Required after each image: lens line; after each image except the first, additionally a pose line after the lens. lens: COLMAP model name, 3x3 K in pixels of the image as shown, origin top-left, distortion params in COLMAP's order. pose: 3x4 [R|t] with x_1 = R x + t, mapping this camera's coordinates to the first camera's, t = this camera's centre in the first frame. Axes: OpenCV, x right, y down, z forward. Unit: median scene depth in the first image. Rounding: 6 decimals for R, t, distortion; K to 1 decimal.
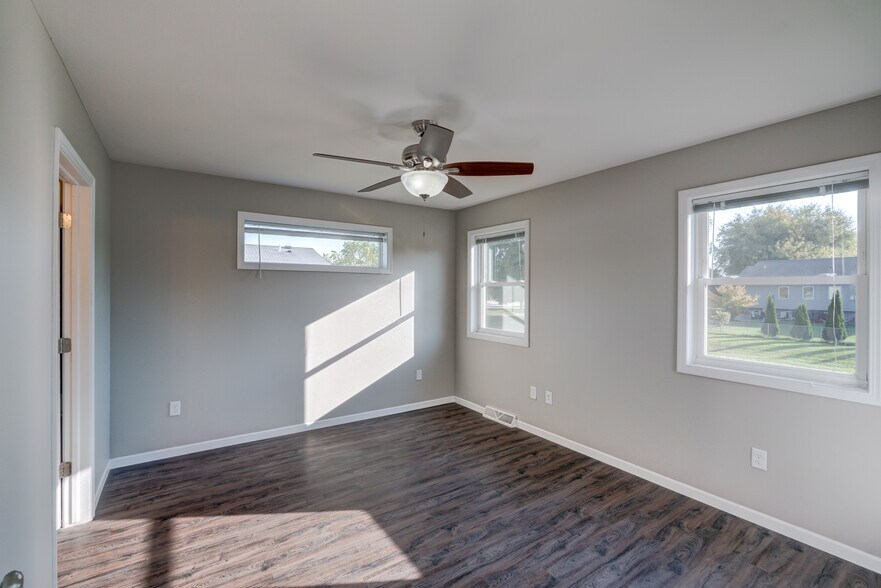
lens RADIAL K [[394.3, 0, 440.5], [0, 394.3, 294.0], [0, 0, 1]] dist [0.000236, 0.000197]
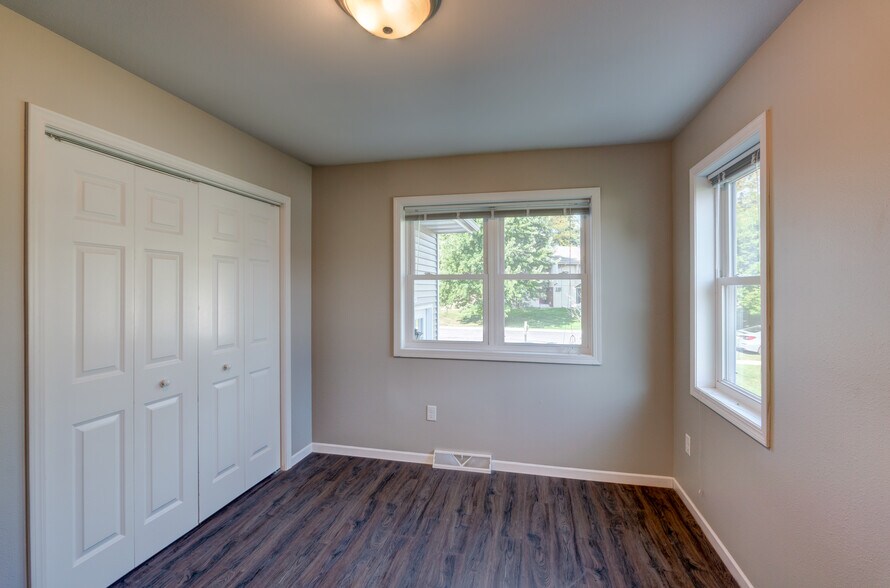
lens RADIAL K [[384.0, 0, 445.0], [0, 384.0, 294.0], [0, 0, 1]] dist [0.001863, 0.000064]
pose [[0.716469, -0.016974, 0.697413, -0.258870], [0.005760, 0.999814, 0.018416, -0.008254], [-0.697595, -0.009177, 0.716433, 0.369494]]
